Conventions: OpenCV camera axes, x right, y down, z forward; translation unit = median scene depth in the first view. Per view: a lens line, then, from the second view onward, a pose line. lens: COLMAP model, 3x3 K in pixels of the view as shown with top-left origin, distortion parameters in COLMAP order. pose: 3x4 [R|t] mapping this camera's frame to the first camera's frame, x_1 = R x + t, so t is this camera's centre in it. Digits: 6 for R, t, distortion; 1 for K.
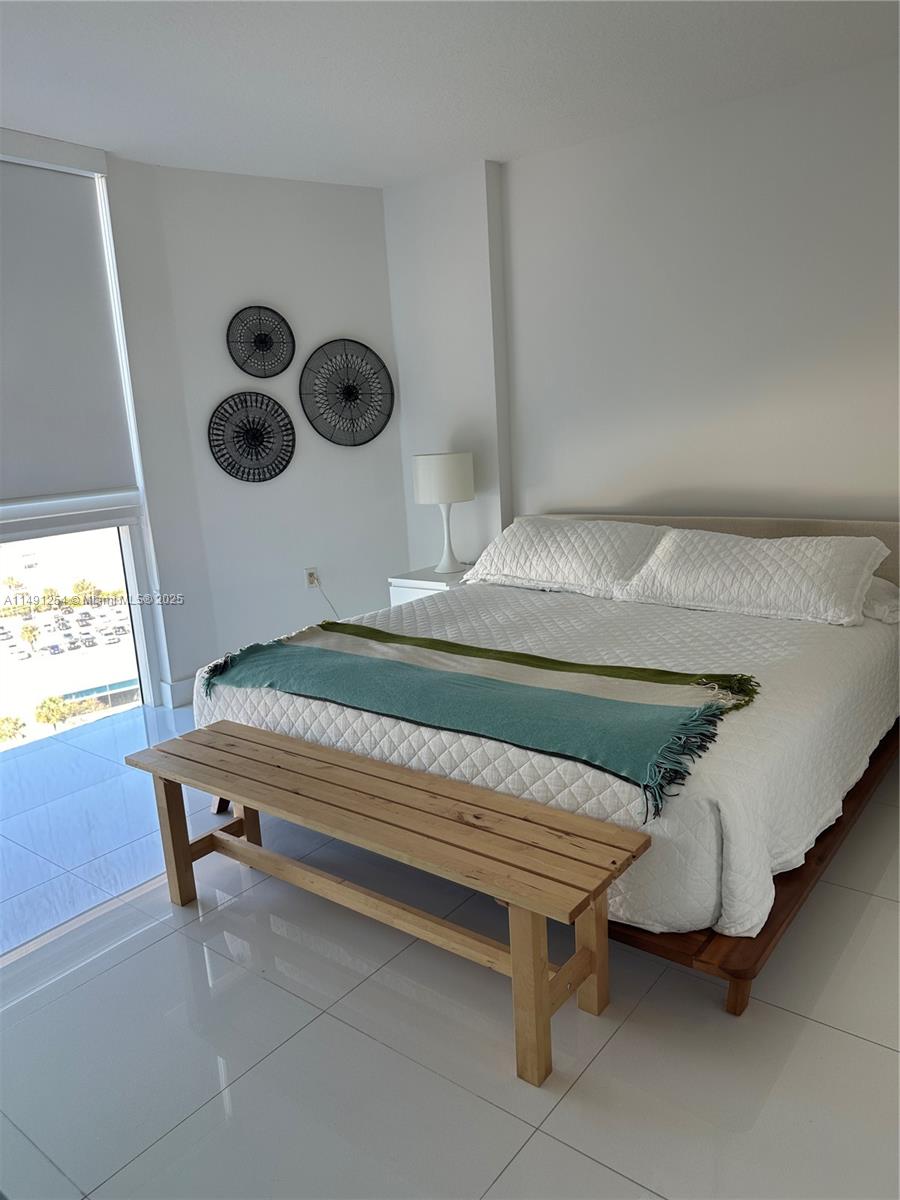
lens RADIAL K [[846.4, 0, 451.1], [0, 846.4, 599.8], [0, 0, 1]] dist [0.004817, 0.000899]
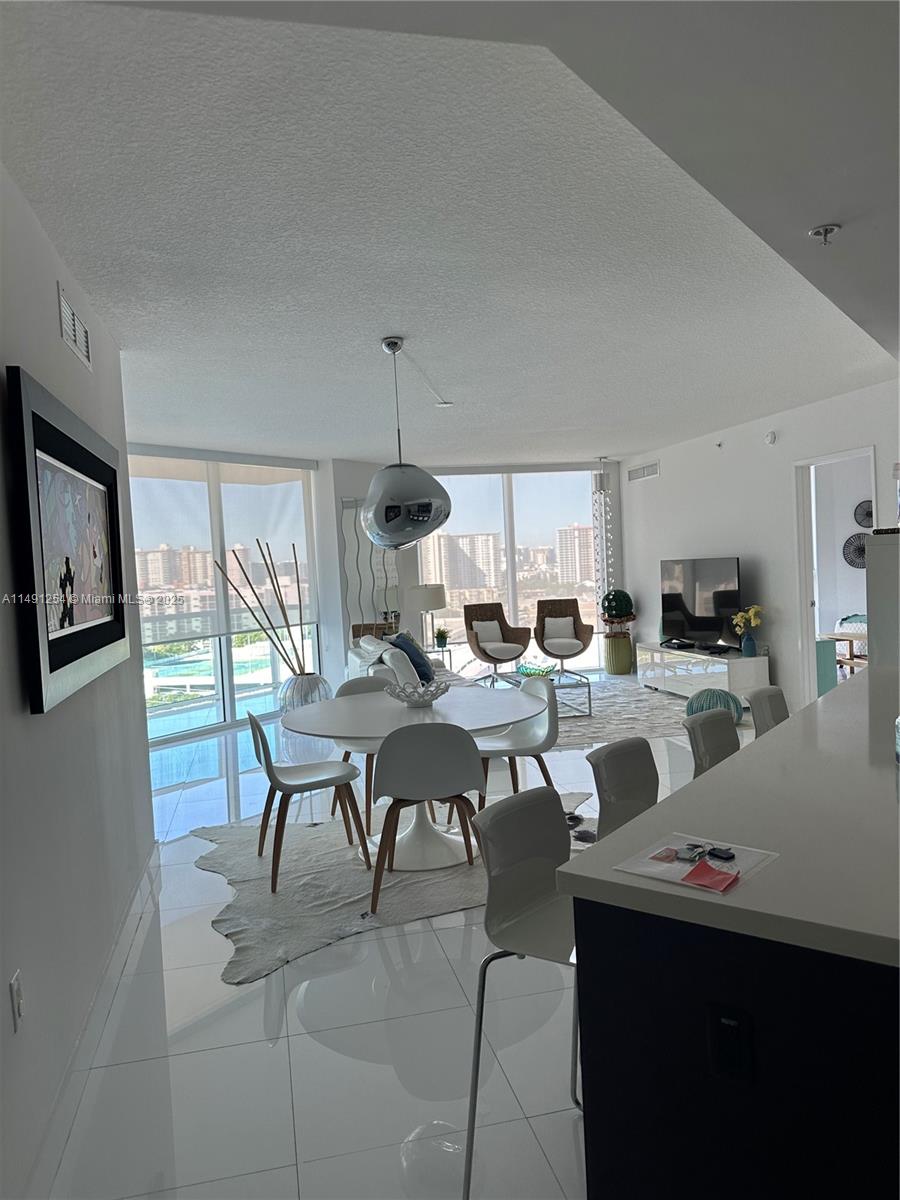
lens RADIAL K [[846.4, 0, 451.0], [0, 846.4, 601.0], [0, 0, 1]] dist [0.004817, 0.000899]
pose [[0.777958, 0.045392, -0.626675, 0.414801], [-0.126098, 0.988374, -0.084947, 0.334339], [0.615533, 0.145107, 0.774637, -1.738085]]
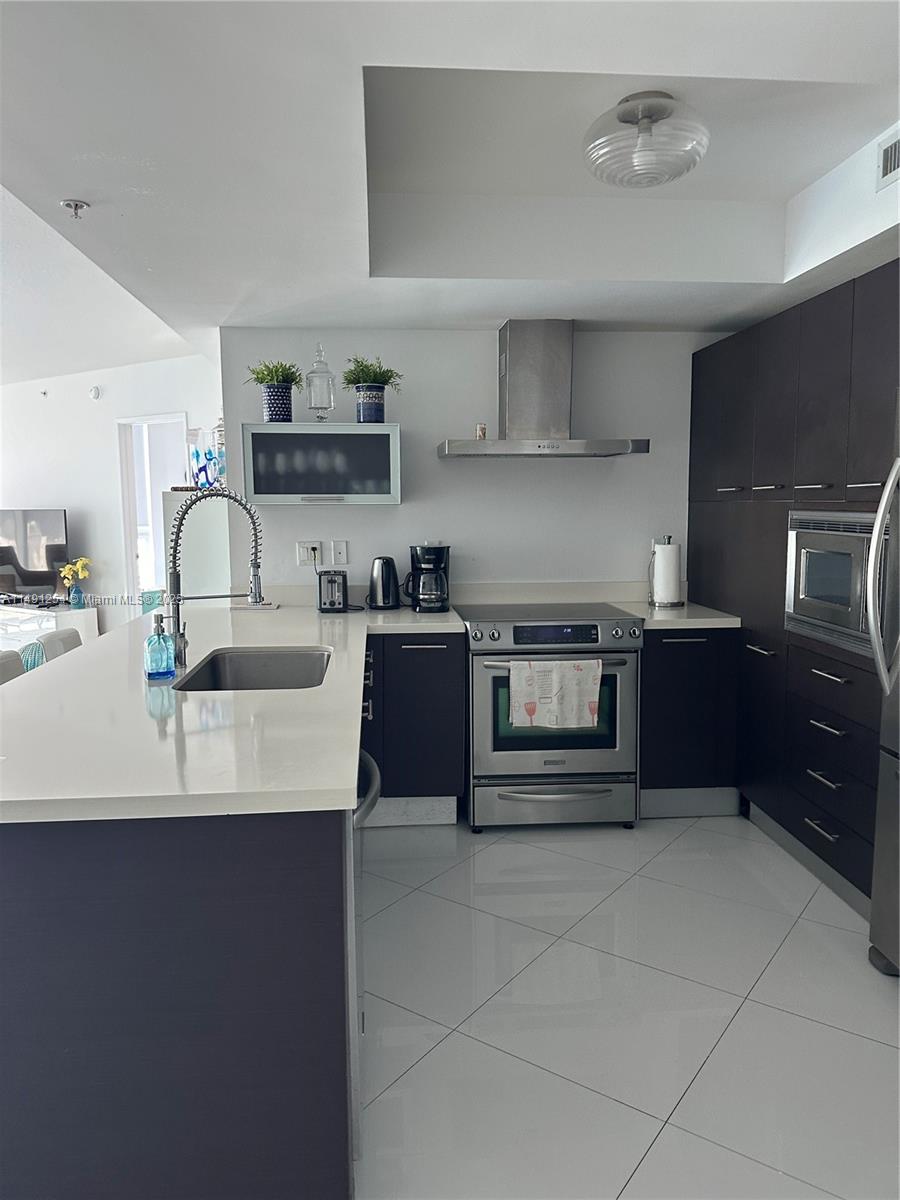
lens RADIAL K [[846.4, 0, 451.1], [0, 846.4, 598.1], [0, 0, 1]] dist [0.004817, 0.000899]
pose [[0.997873, 0.049070, 0.042905, 0.543856], [-0.044368, 0.993544, -0.104415, 0.356651], [-0.047751, 0.102289, 0.993608, -1.803682]]
